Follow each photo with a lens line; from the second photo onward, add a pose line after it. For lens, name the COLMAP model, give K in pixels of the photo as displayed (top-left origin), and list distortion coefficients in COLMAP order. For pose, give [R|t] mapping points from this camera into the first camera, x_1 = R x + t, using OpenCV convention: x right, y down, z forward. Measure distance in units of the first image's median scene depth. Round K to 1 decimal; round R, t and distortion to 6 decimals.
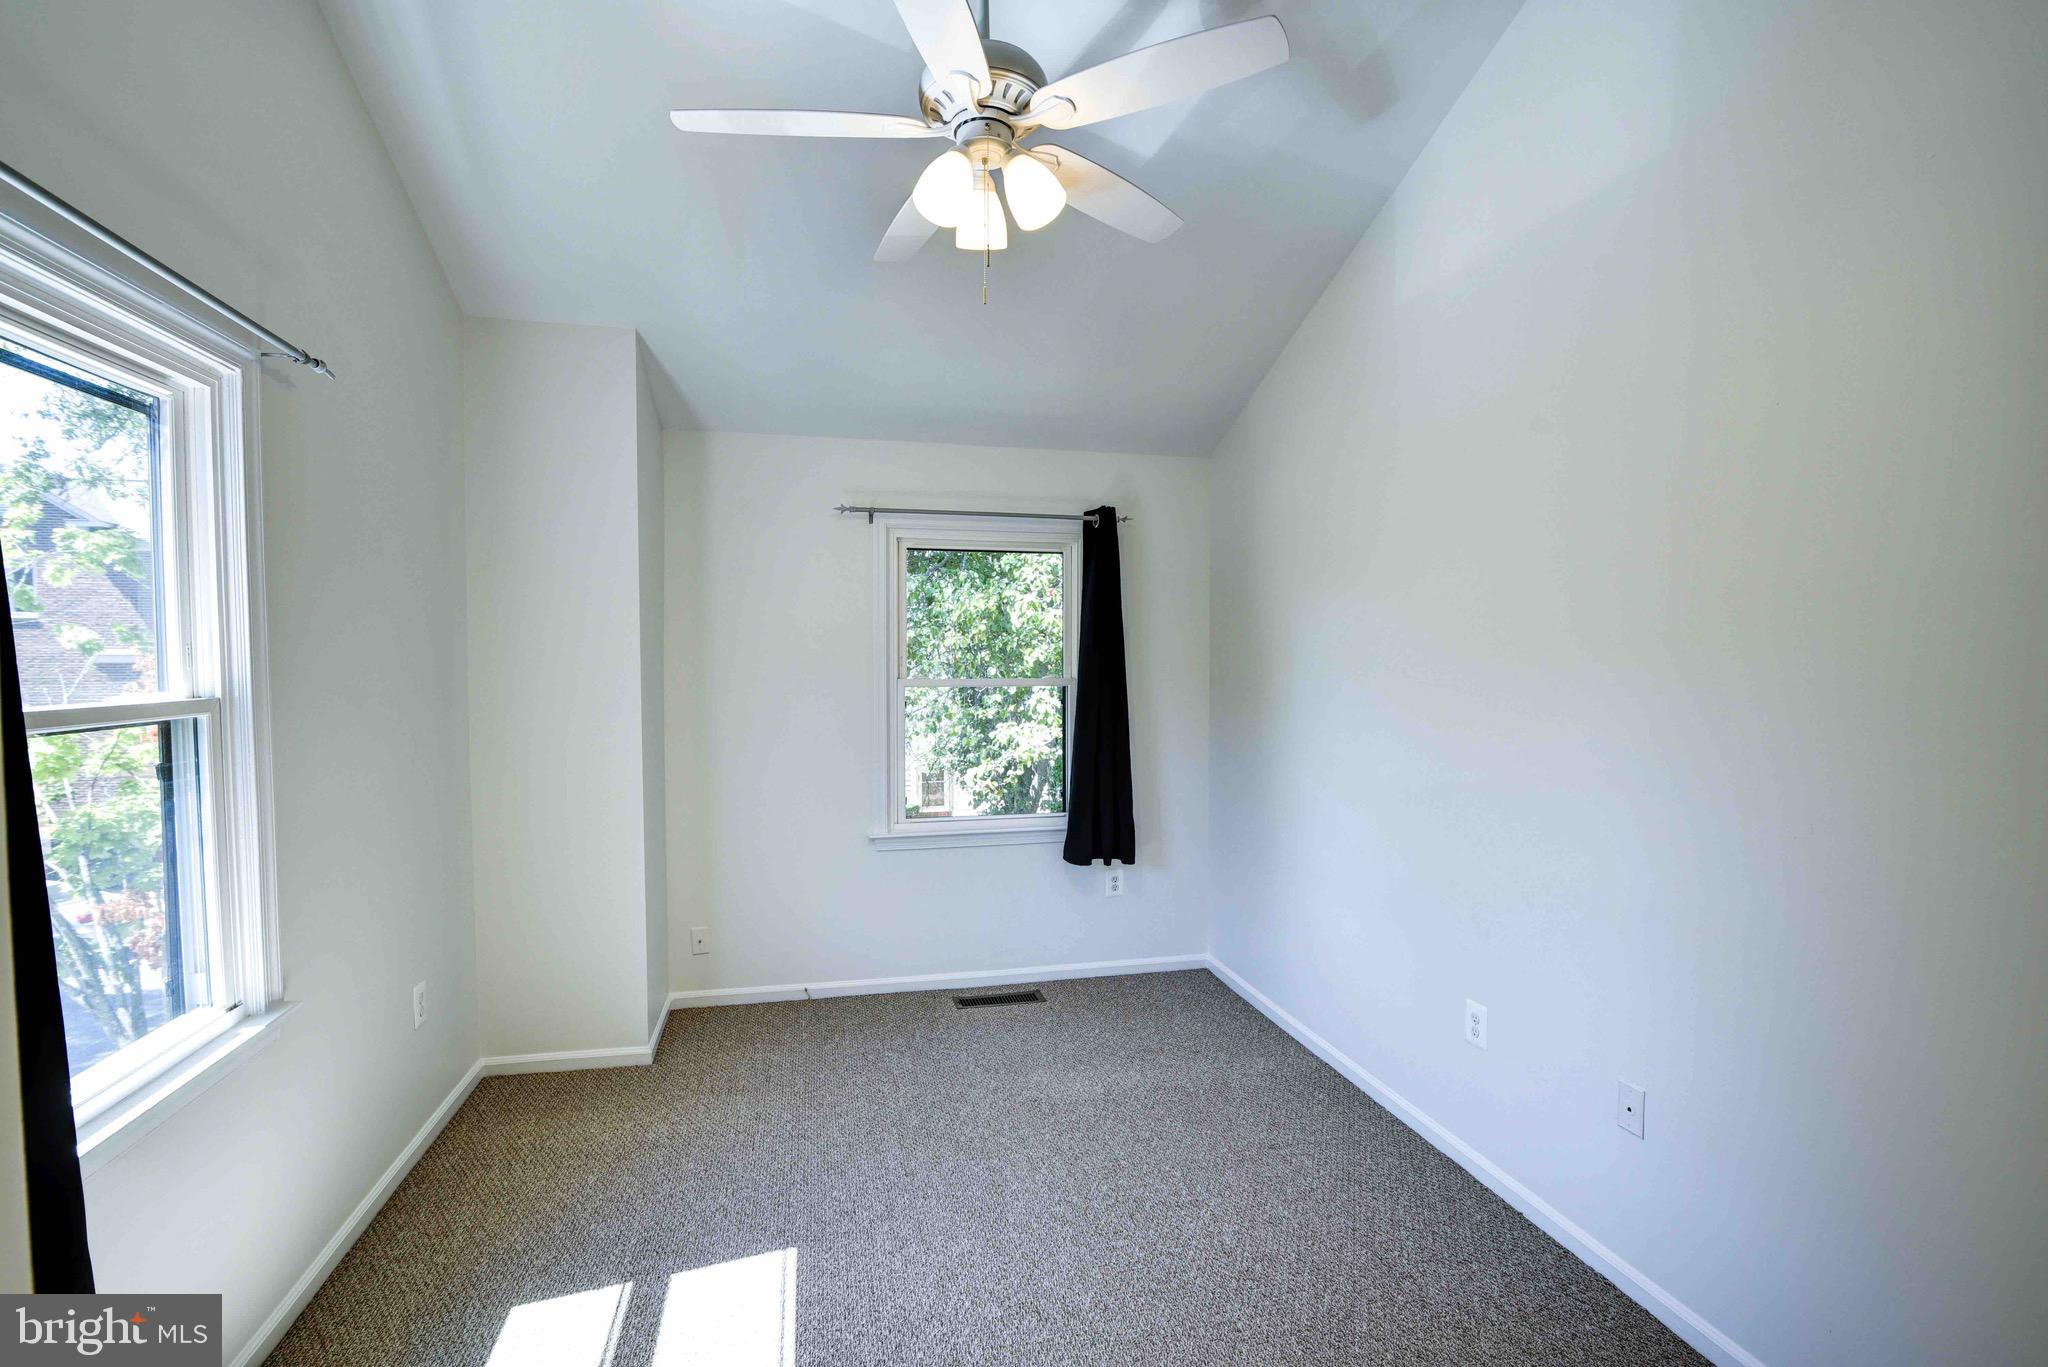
lens RADIAL K [[936.9, 0, 979.4], [0, 936.9, 686.8], [0, 0, 1]] dist [-0.020069, 0.001388]
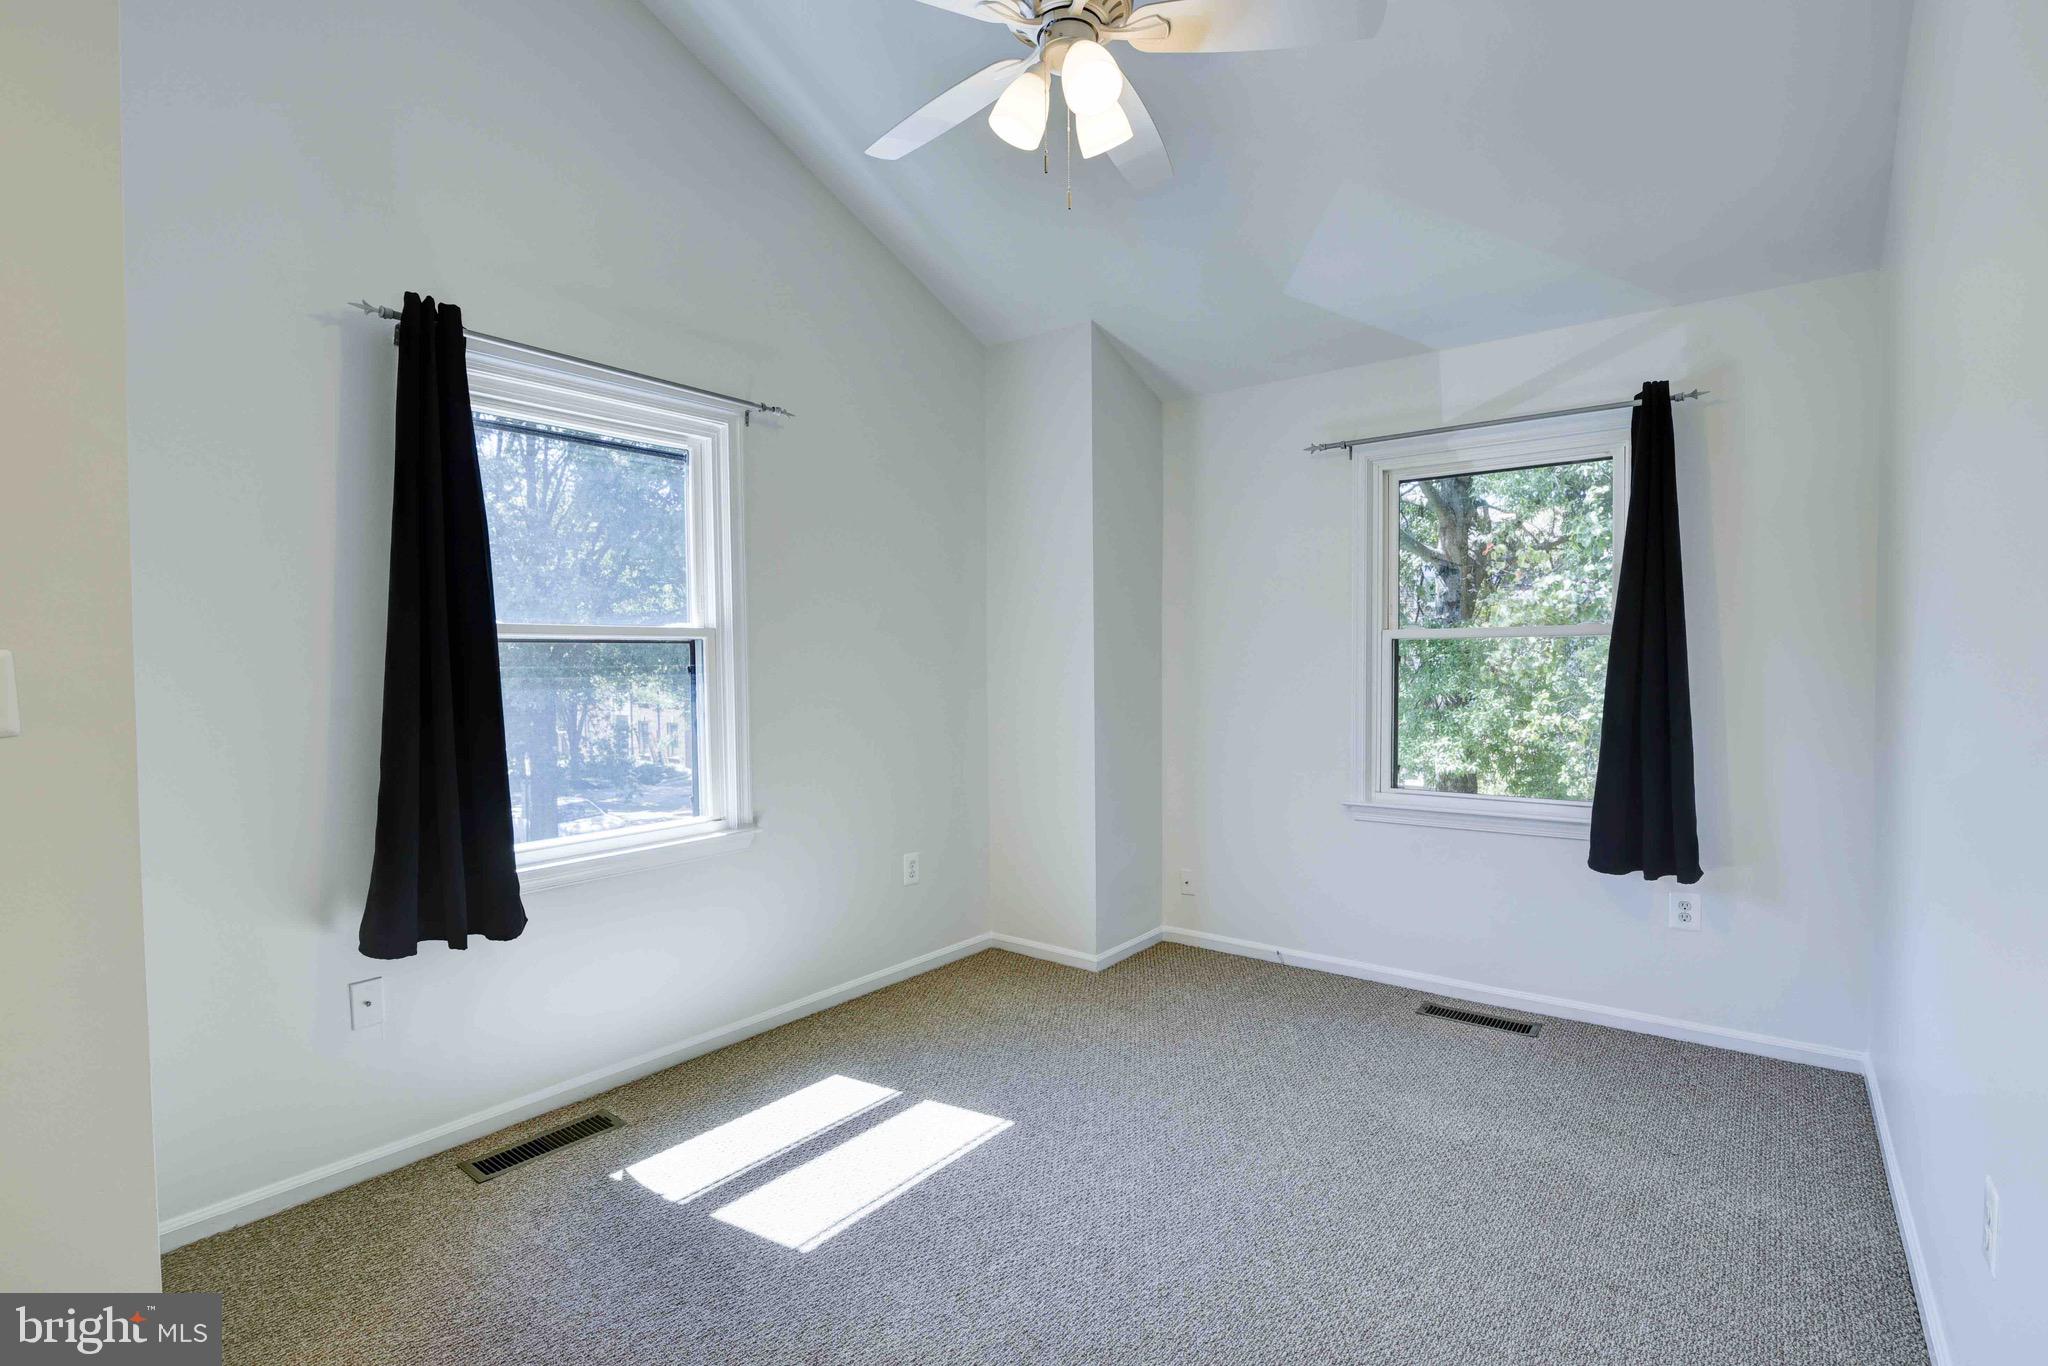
lens RADIAL K [[936.9, 0, 1012.8], [0, 936.9, 688.6], [0, 0, 1]] dist [-0.020069, 0.001388]
pose [[0.641079, 0.018752, -0.767246, 0.382744], [-0.015831, 0.999812, 0.011208, 0.044812], [0.767311, 0.004961, 0.641255, 0.170440]]
